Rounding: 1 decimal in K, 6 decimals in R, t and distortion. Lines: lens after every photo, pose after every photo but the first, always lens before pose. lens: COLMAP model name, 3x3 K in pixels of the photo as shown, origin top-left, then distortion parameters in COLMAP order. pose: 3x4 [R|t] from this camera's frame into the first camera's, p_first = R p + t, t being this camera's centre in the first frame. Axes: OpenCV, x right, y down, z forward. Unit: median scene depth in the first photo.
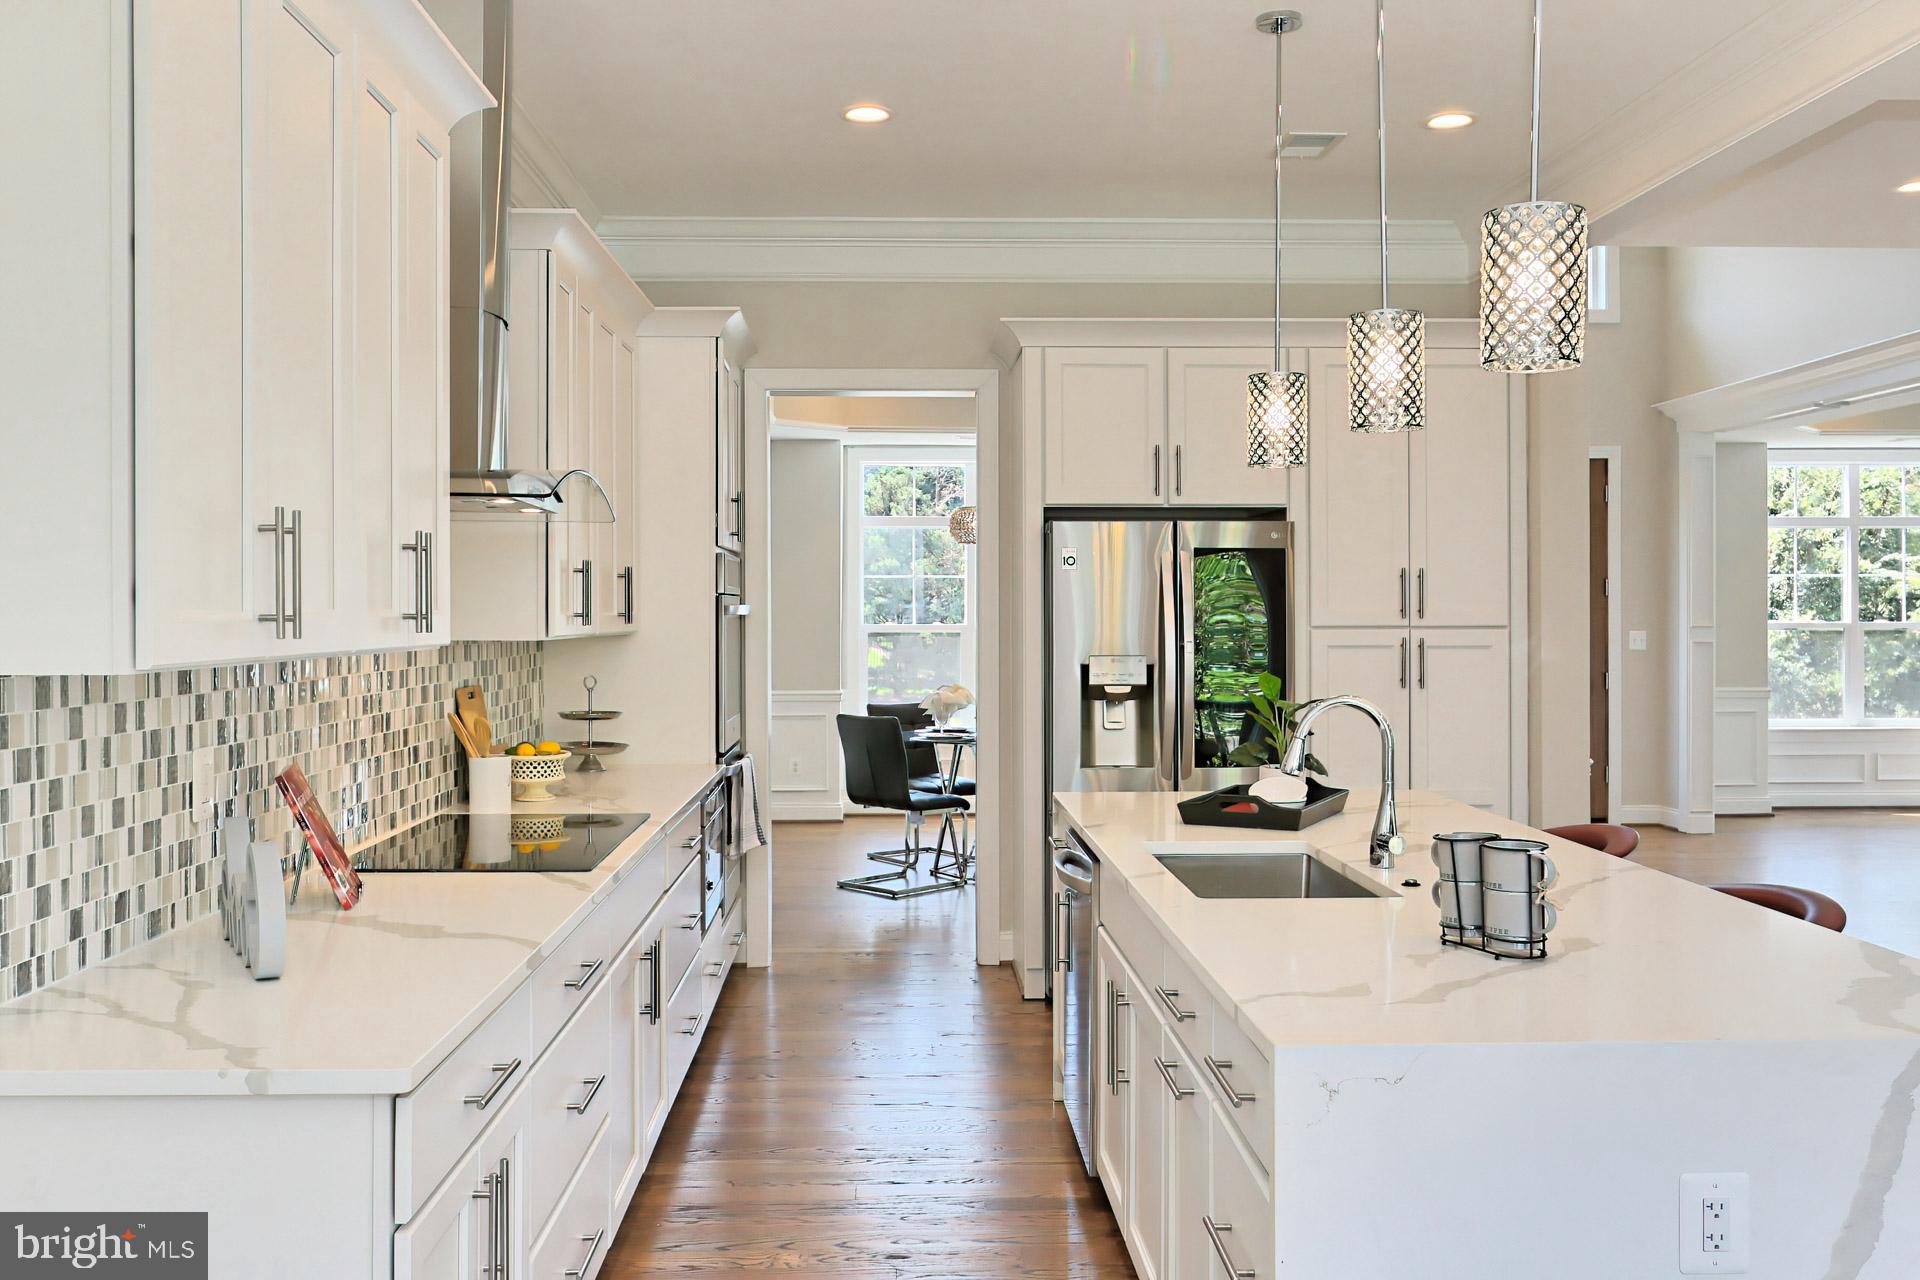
lens RADIAL K [[1682.7, 0, 962.3], [0, 1682.7, 633.0], [0, 0, 1]] dist [-0.016368, 0.000391]
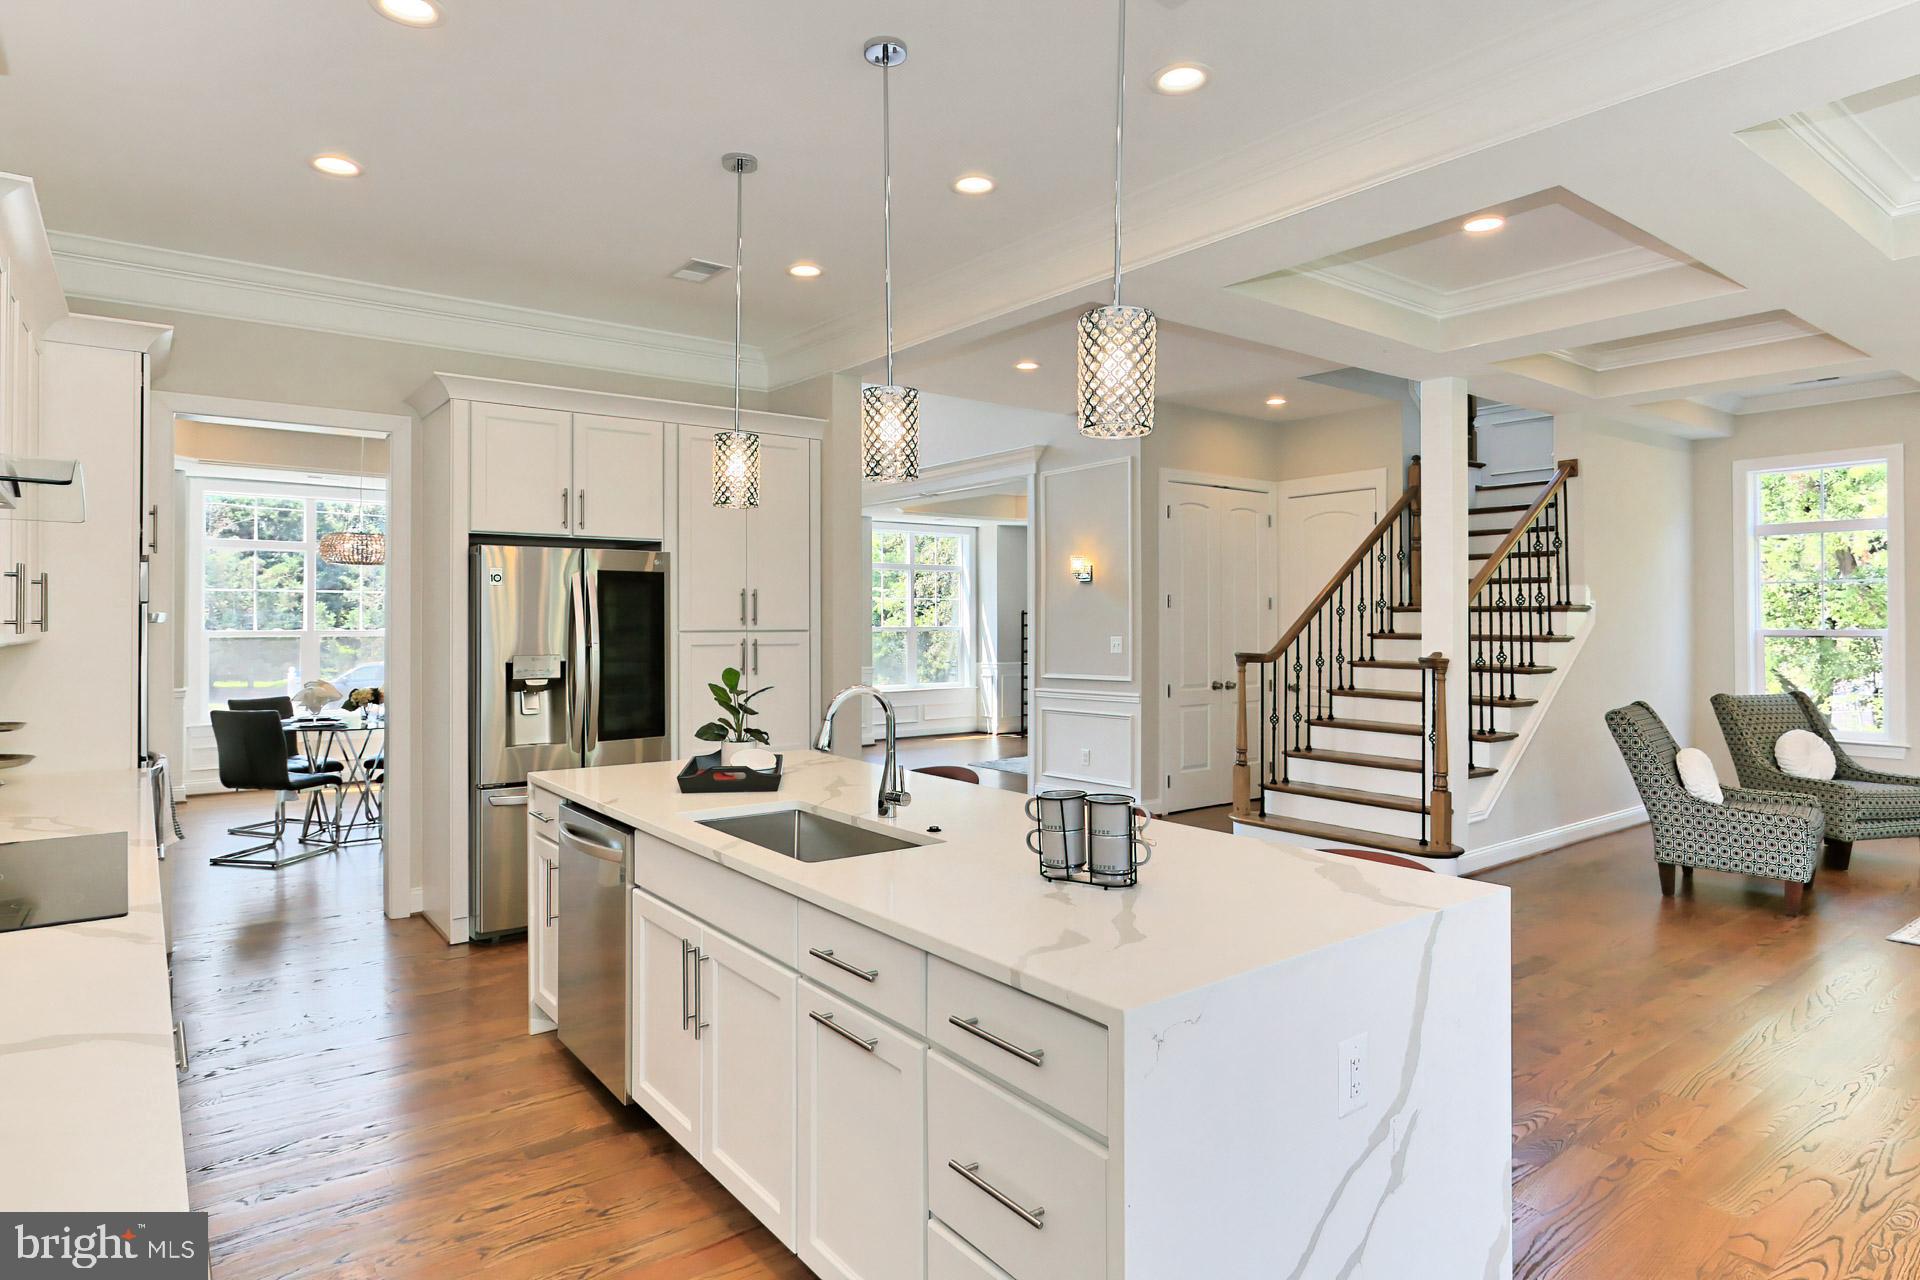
lens RADIAL K [[1054.4, 0, 908.8], [0, 1054.4, 618.3], [0, 0, 1]] dist [-0.008772, 0.010487]
pose [[0.822012, 0.001212, 0.569469, -0.123607], [0.007746, 0.999881, -0.013310, -0.001185], [-0.569418, 0.015352, 0.821905, 0.202179]]
